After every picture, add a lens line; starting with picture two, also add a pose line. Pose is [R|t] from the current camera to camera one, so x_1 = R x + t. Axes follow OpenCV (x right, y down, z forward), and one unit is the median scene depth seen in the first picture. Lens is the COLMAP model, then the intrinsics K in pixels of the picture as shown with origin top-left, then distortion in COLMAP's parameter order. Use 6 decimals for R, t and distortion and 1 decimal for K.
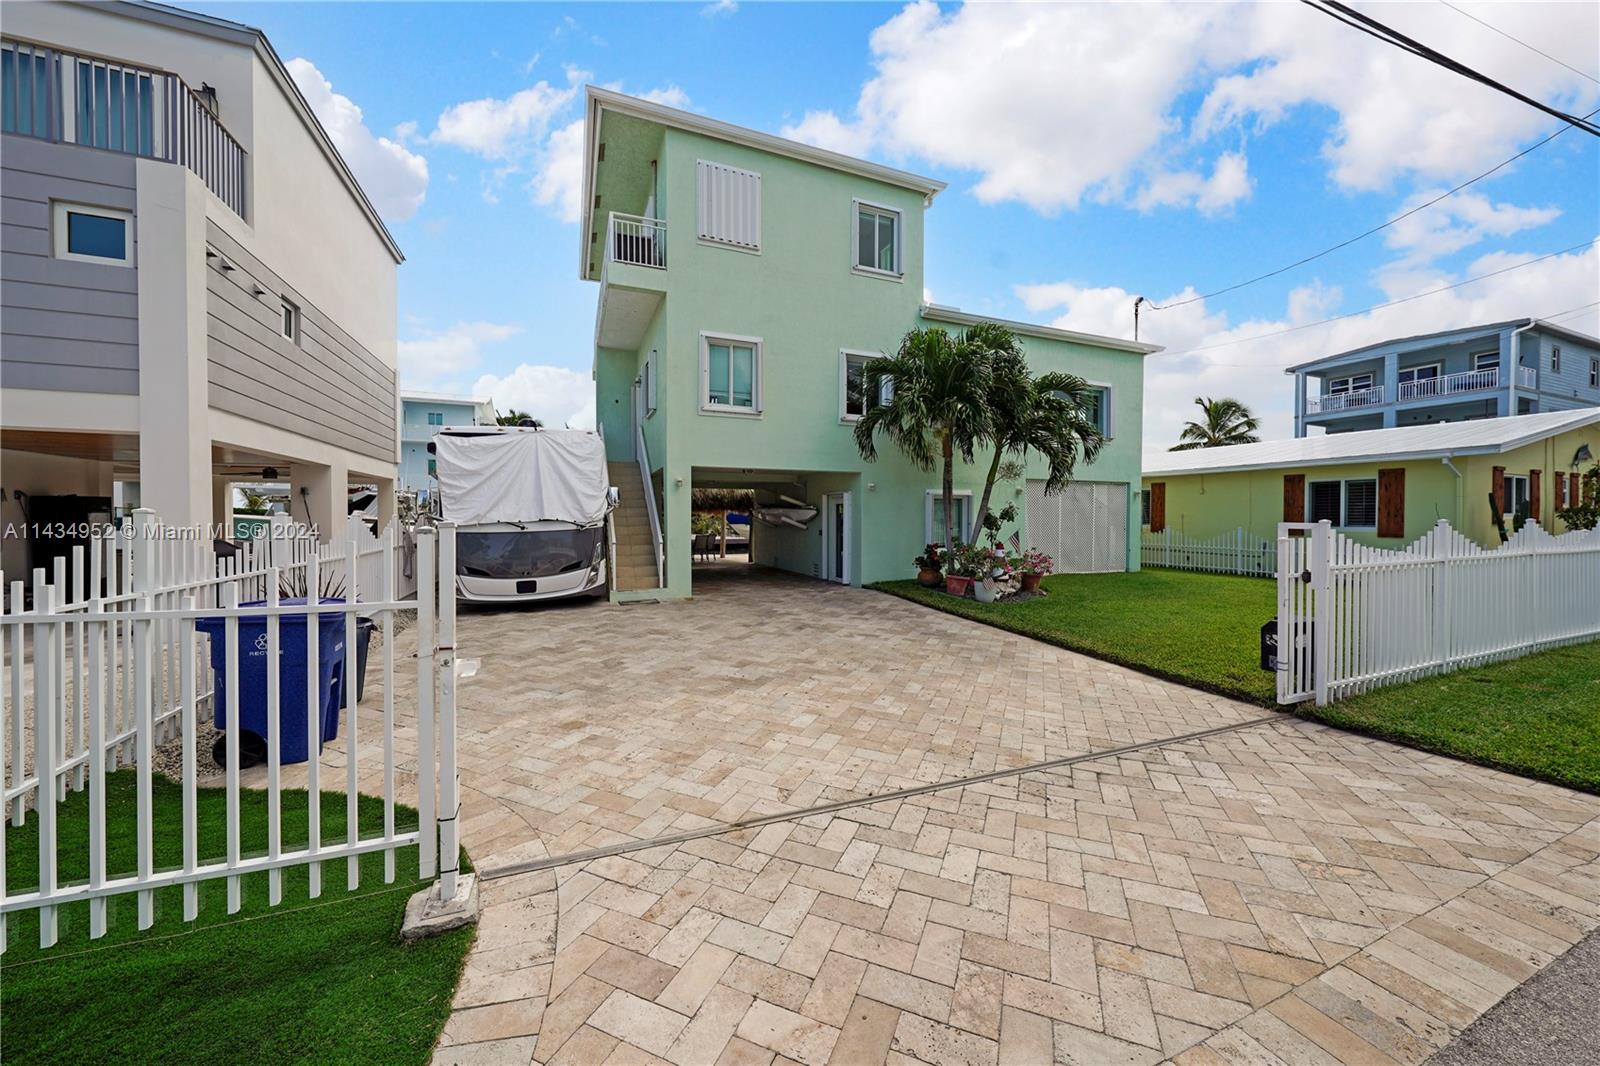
lens RADIAL K [[585.1, 0, 826.7], [0, 585.1, 531.3], [0, 0, 1]] dist [-0.006559, -0.000052]
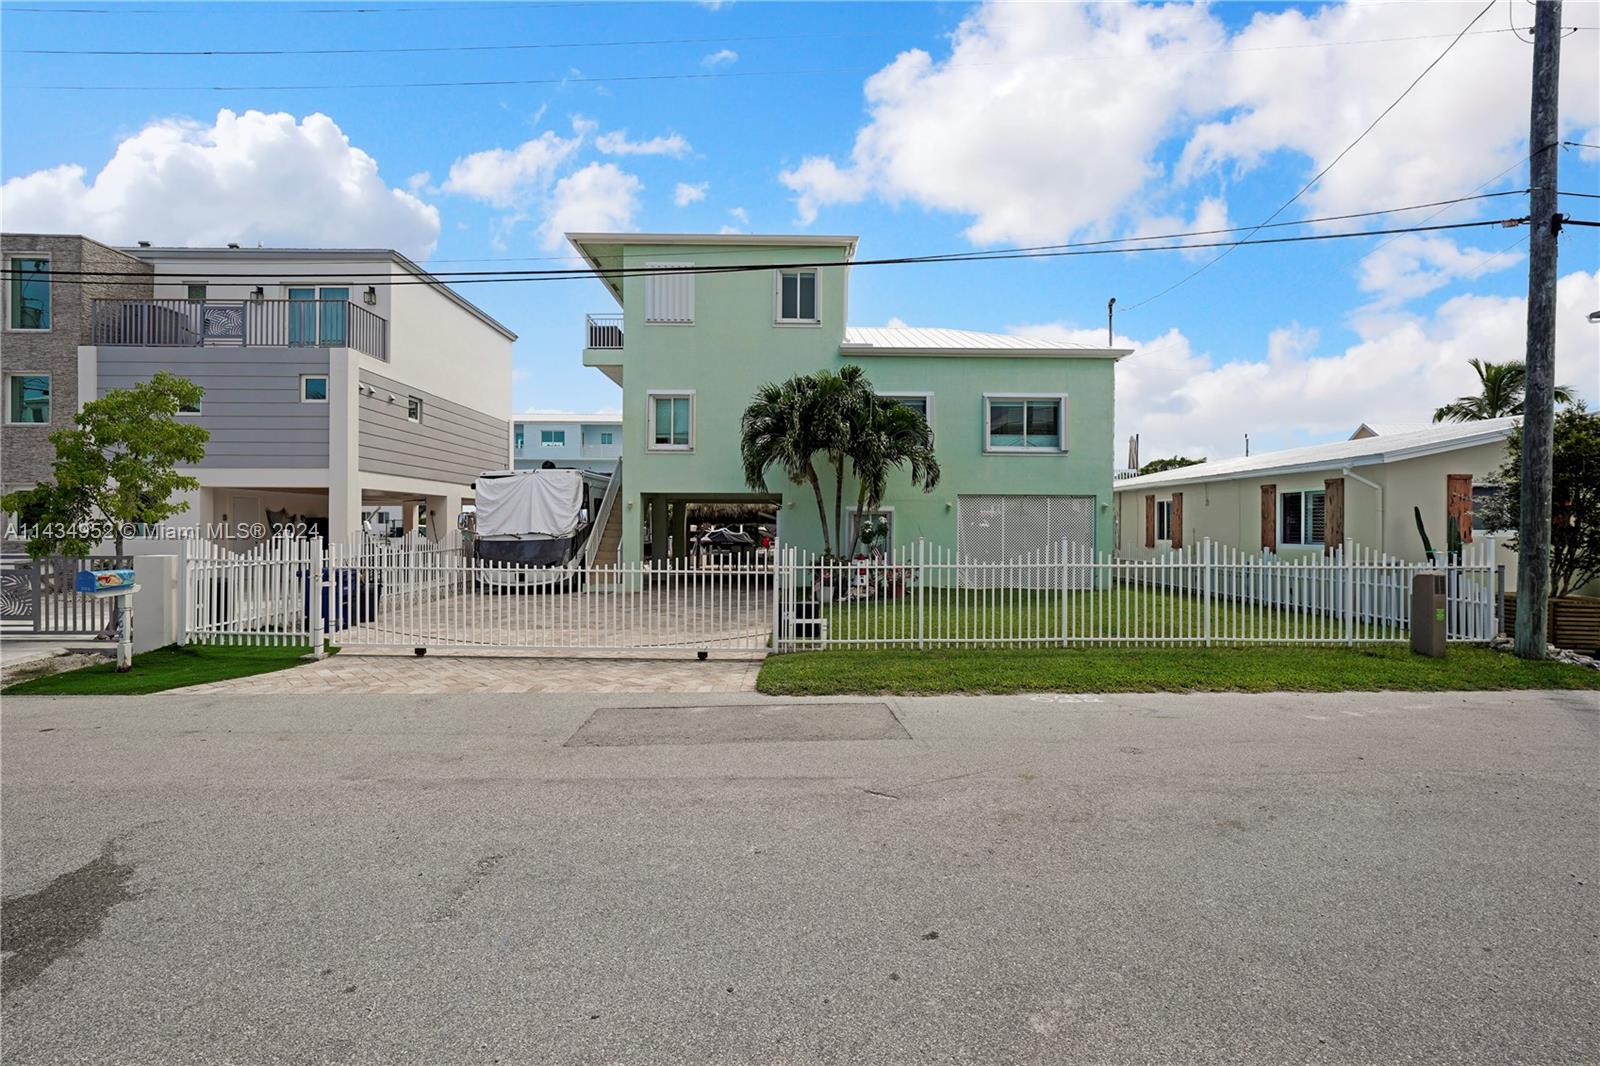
lens RADIAL K [[709.3, 0, 800.0], [0, 709.3, 533.0], [0, 0, 1]] dist [-0.019860, 0.009849]
pose [[0.919339, 0.005255, -0.393432, 0.733712], [-0.011237, 0.999854, -0.012903, -0.003064], [0.393306, 0.016284, 0.919263, -0.335467]]
